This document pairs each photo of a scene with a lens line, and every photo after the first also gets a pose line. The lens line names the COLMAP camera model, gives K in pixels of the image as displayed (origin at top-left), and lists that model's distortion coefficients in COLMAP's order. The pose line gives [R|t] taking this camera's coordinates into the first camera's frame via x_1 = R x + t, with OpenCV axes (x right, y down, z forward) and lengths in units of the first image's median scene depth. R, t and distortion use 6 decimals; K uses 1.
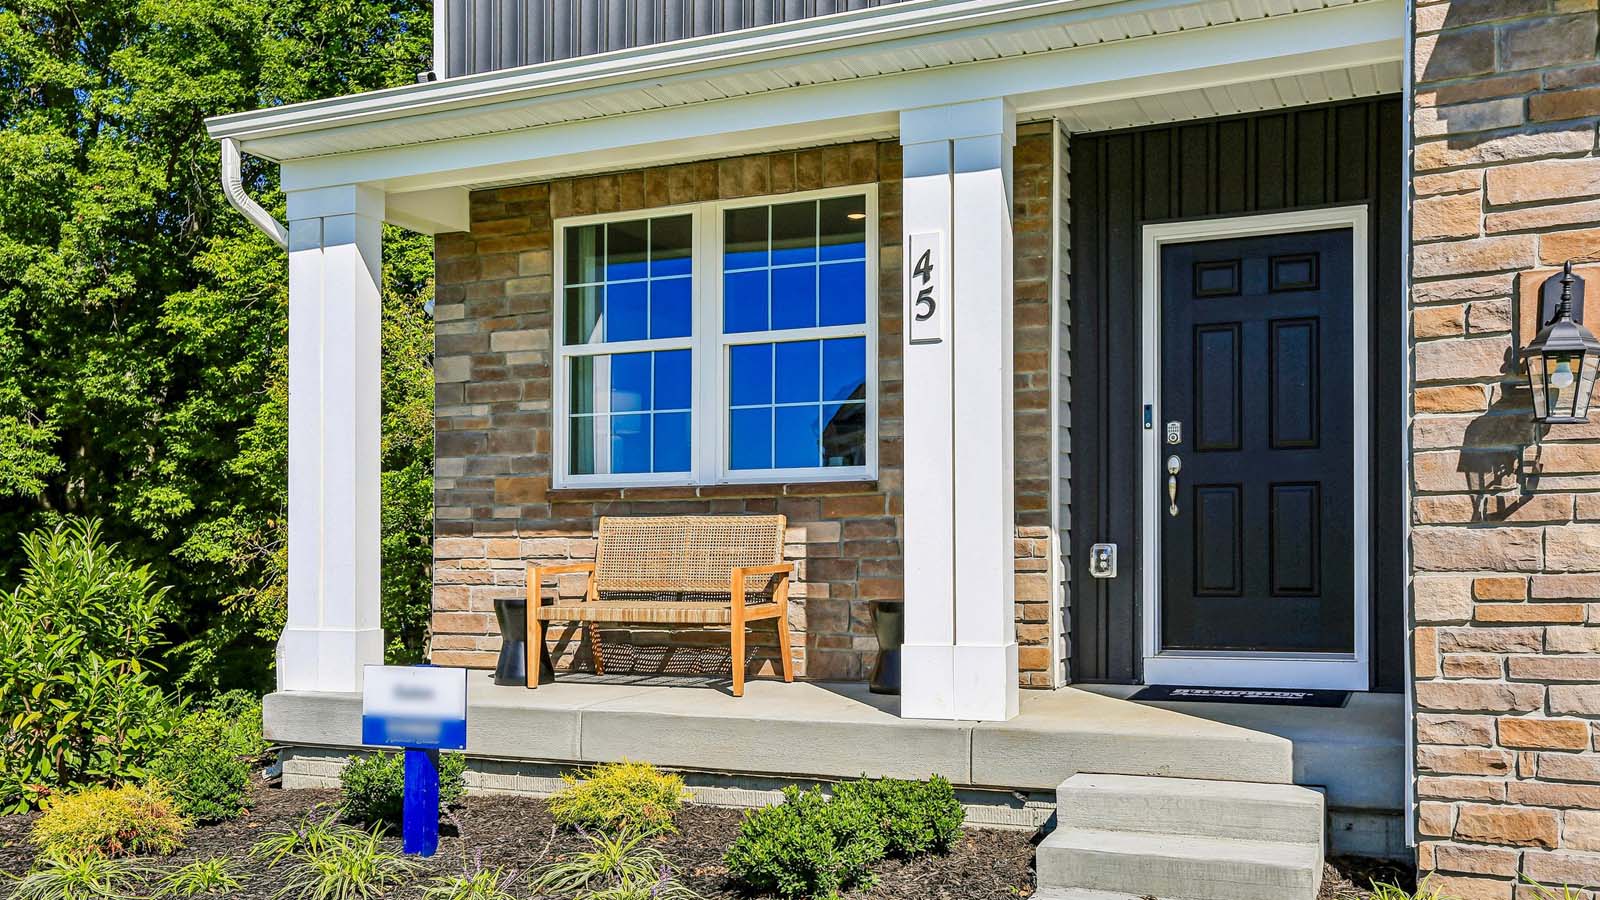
lens RADIAL K [[1366.0, 0, 801.1], [0, 1366.0, 564.2], [0, 0, 1]] dist [0.008951, 0.002839]
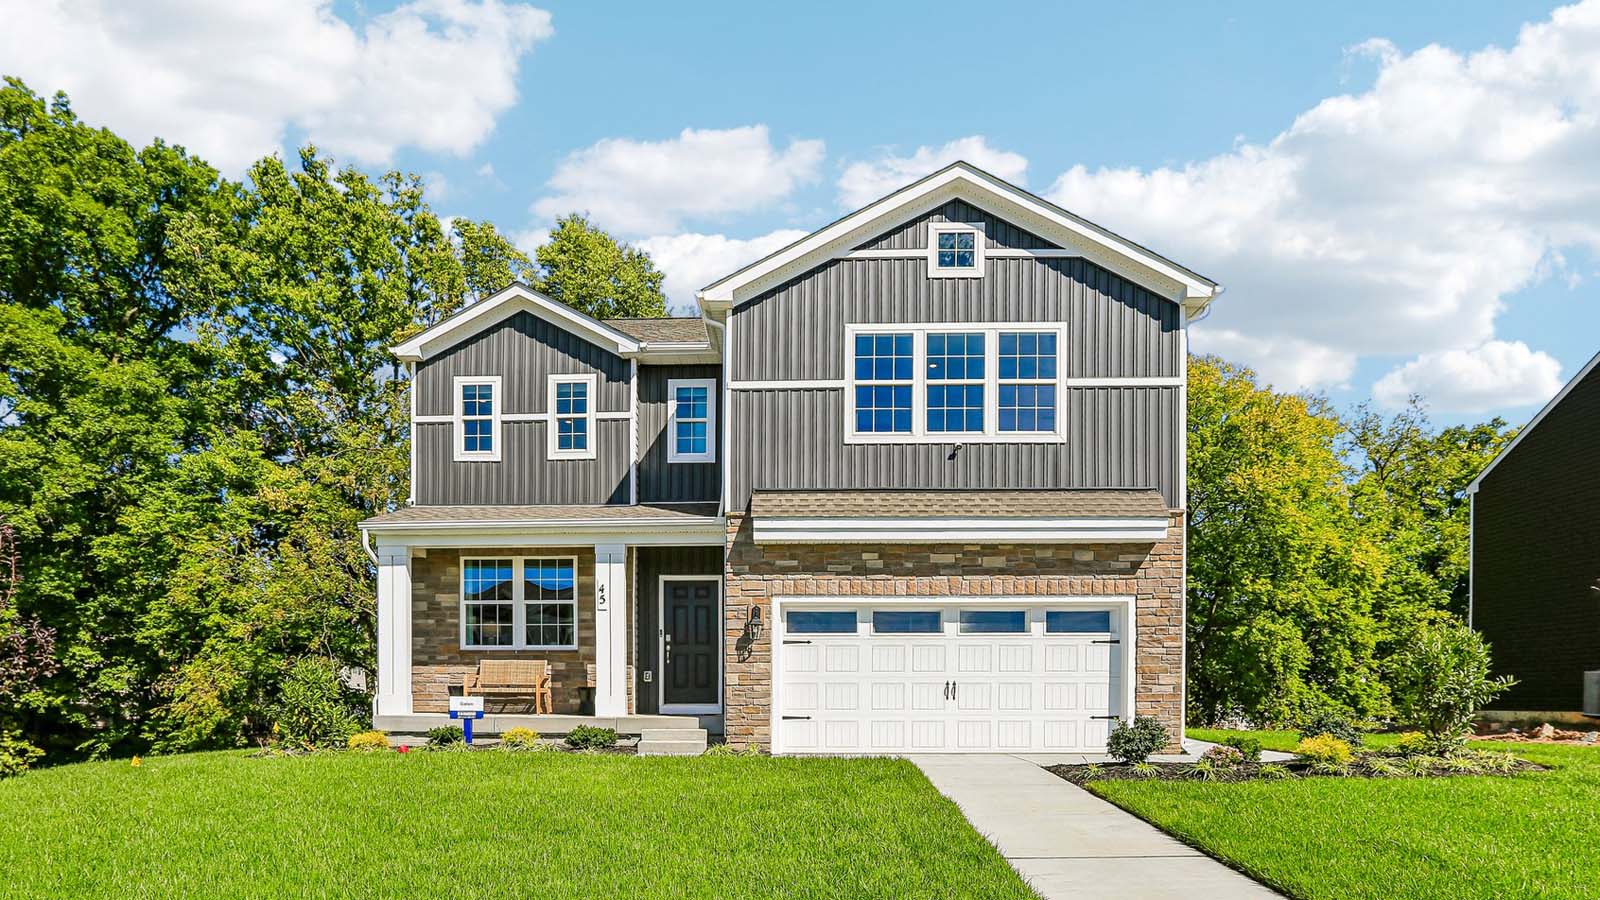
lens RADIAL K [[1181.6, 0, 728.6], [0, 1181.6, 612.9], [0, 0, 1]] dist [-0.006167, -0.001068]
pose [[0.937459, 0.041080, 0.345665, -0.512983], [-0.003233, 0.993997, -0.109362, 0.137616], [-0.348082, 0.101405, 0.931963, -1.520025]]
